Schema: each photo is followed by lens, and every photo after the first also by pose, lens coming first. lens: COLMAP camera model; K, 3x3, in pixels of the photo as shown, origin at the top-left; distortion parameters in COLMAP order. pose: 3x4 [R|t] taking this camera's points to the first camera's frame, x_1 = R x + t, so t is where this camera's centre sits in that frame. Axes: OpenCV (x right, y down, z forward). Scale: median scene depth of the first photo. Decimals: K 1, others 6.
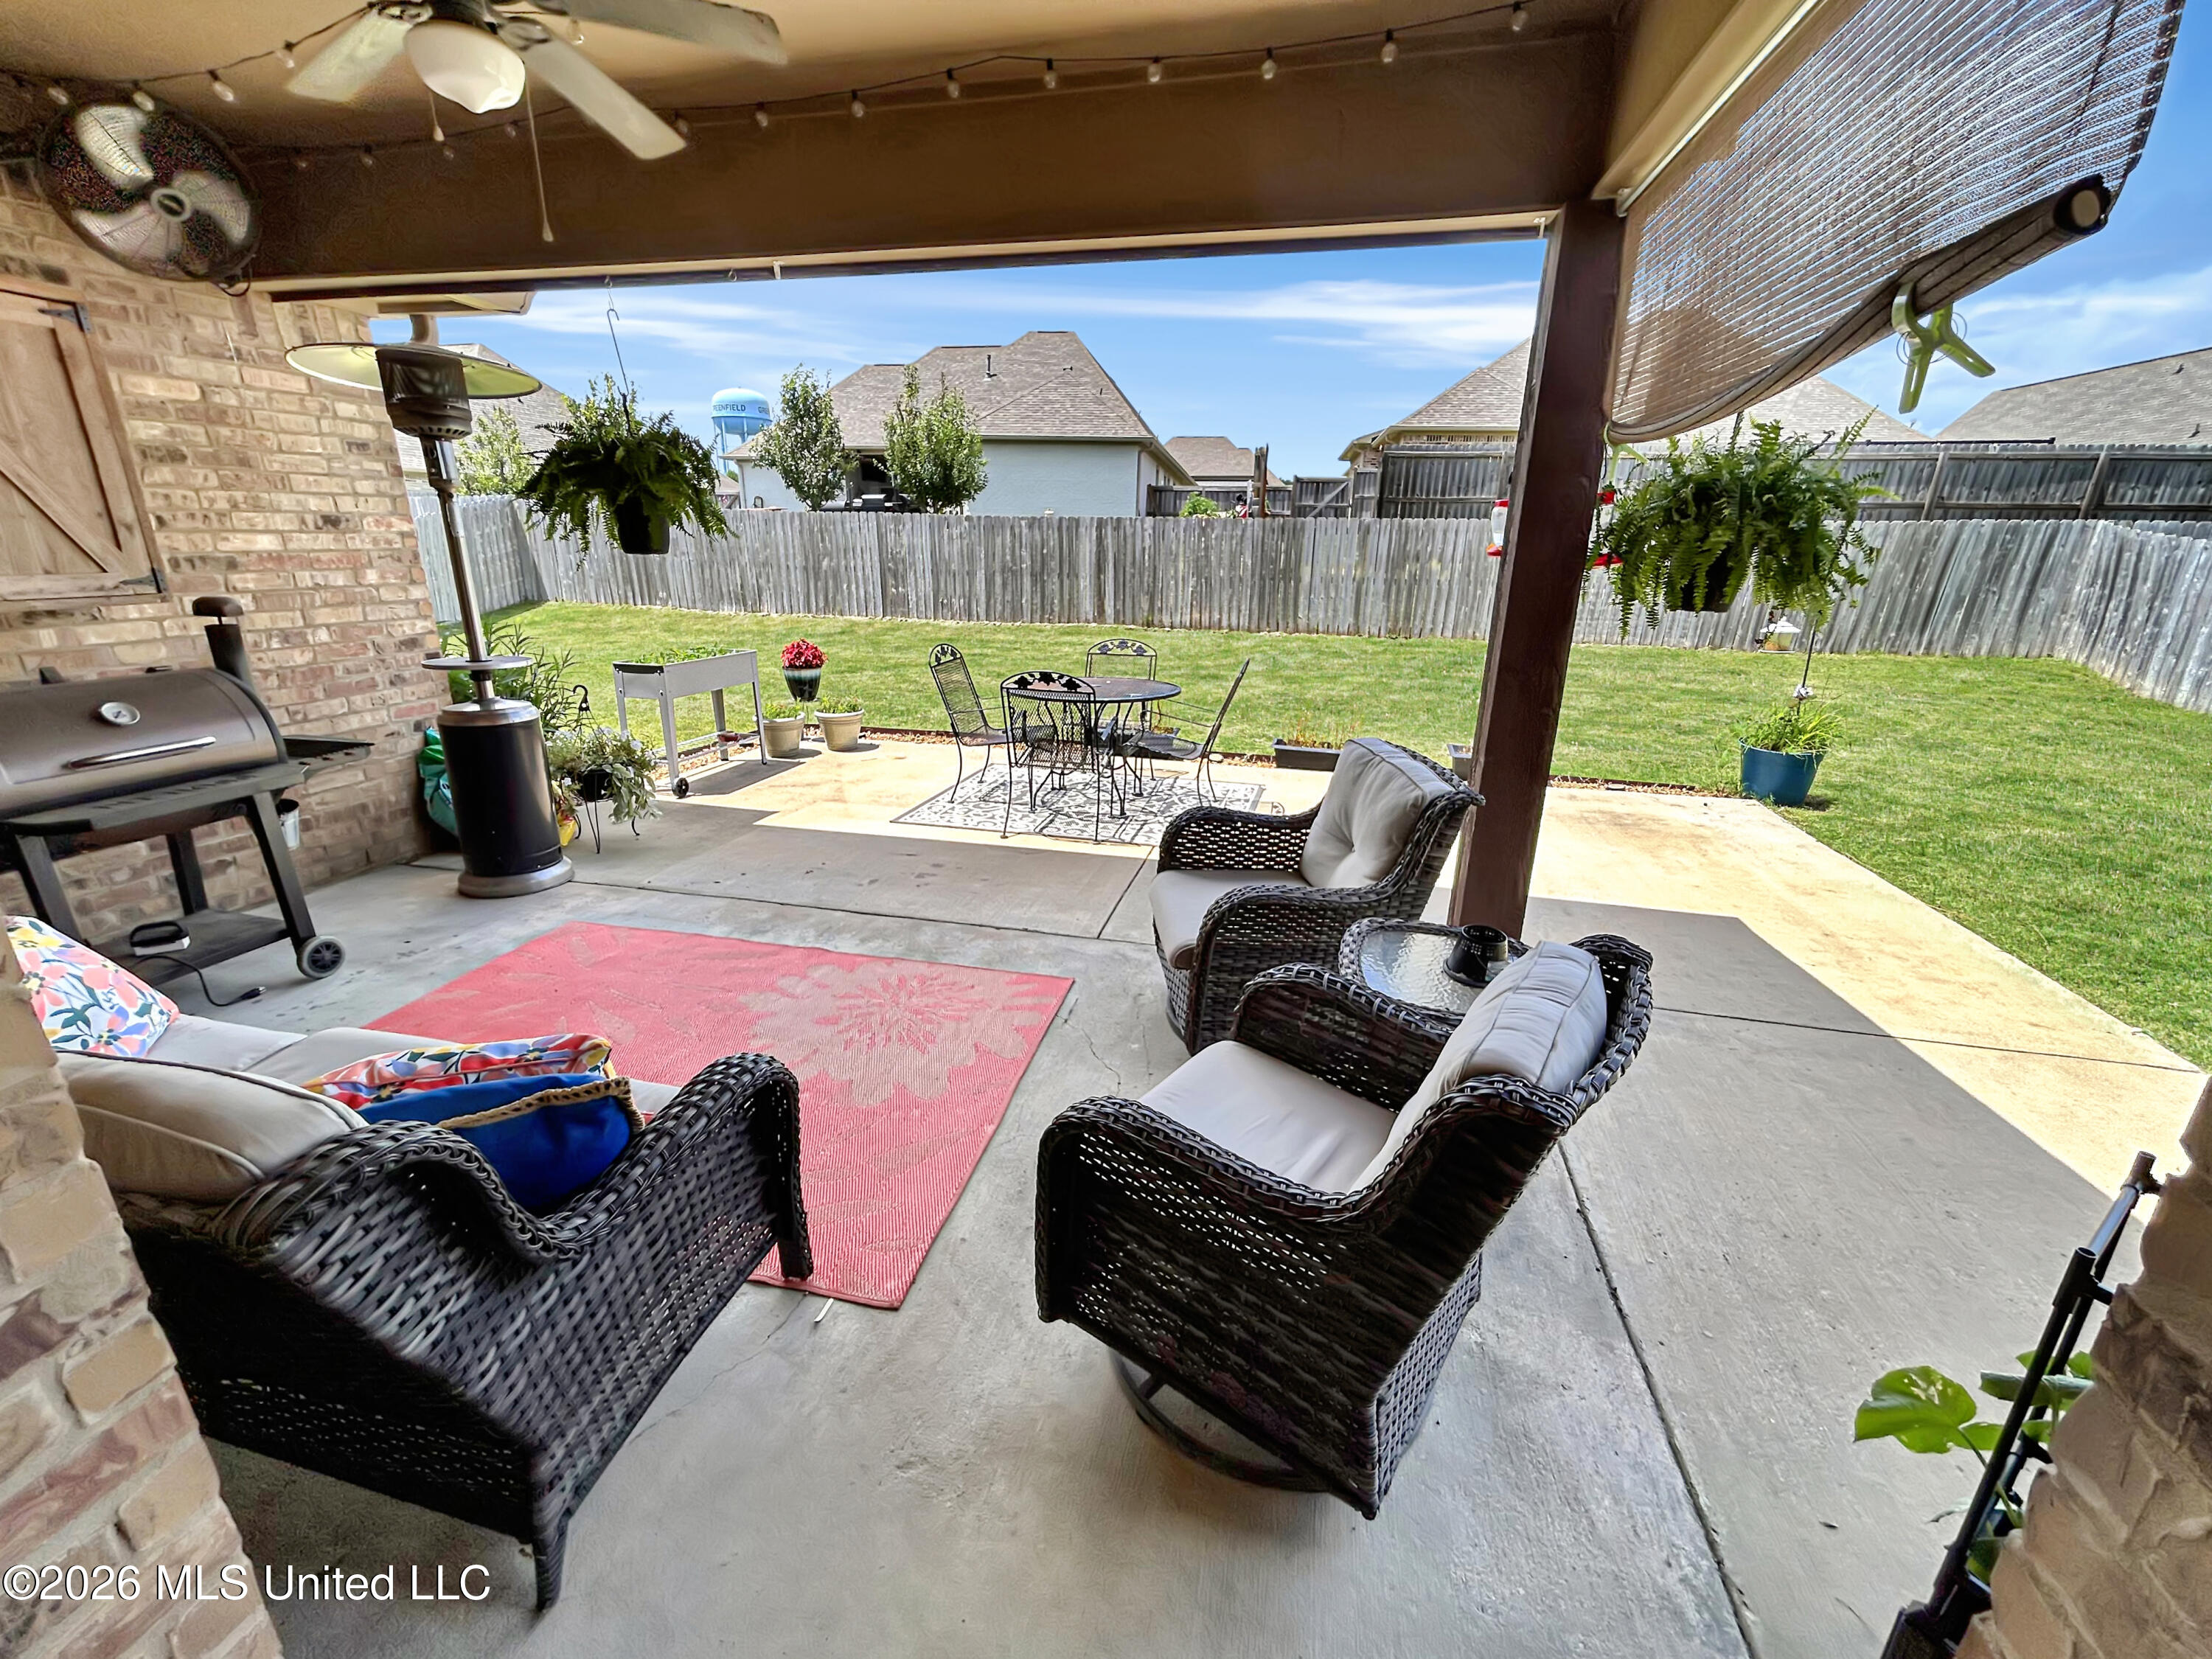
lens RADIAL K [[907.5, 0, 1074.5], [0, 907.5, 843.9], [0, 0, 1]] dist [-0.000079, 0.000313]
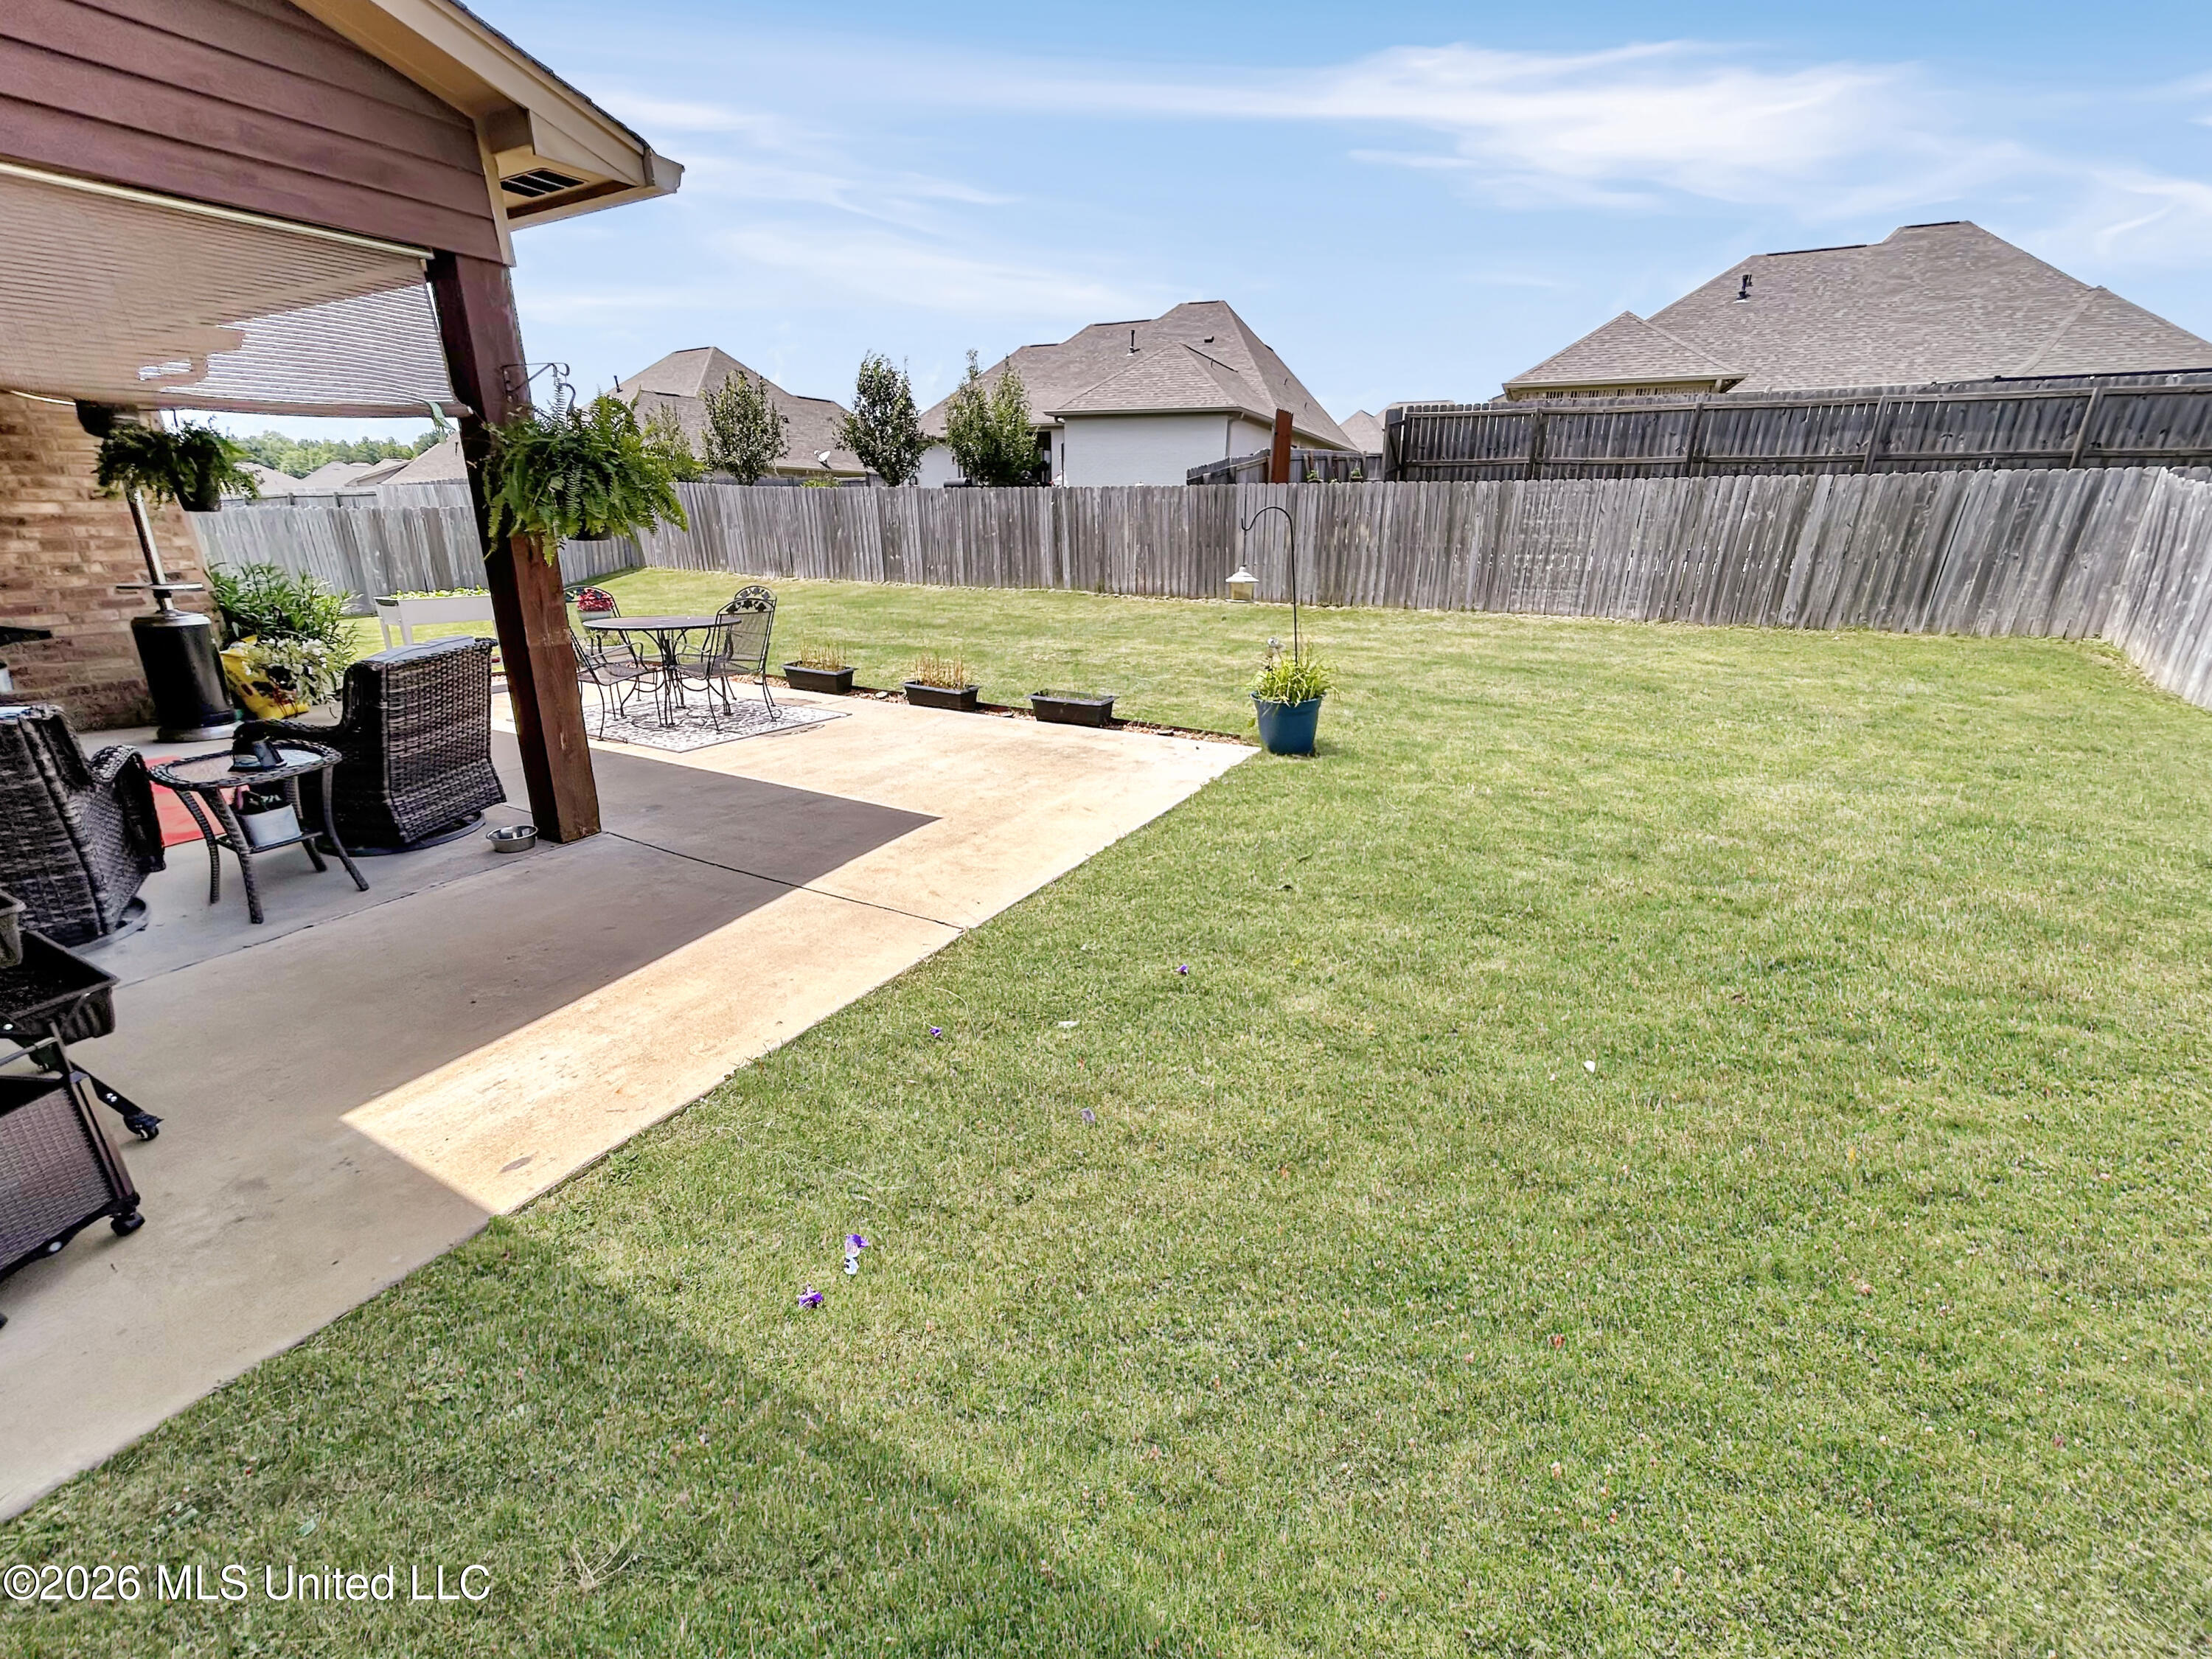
lens RADIAL K [[907.5, 0, 1074.5], [0, 907.5, 843.9], [0, 0, 1]] dist [-0.000079, 0.000313]
pose [[0.964562, 0.080578, -0.251252, 0.396969], [-0.074673, 0.996663, 0.032964, 0.021021], [0.253070, -0.013035, 0.967360, -0.028404]]
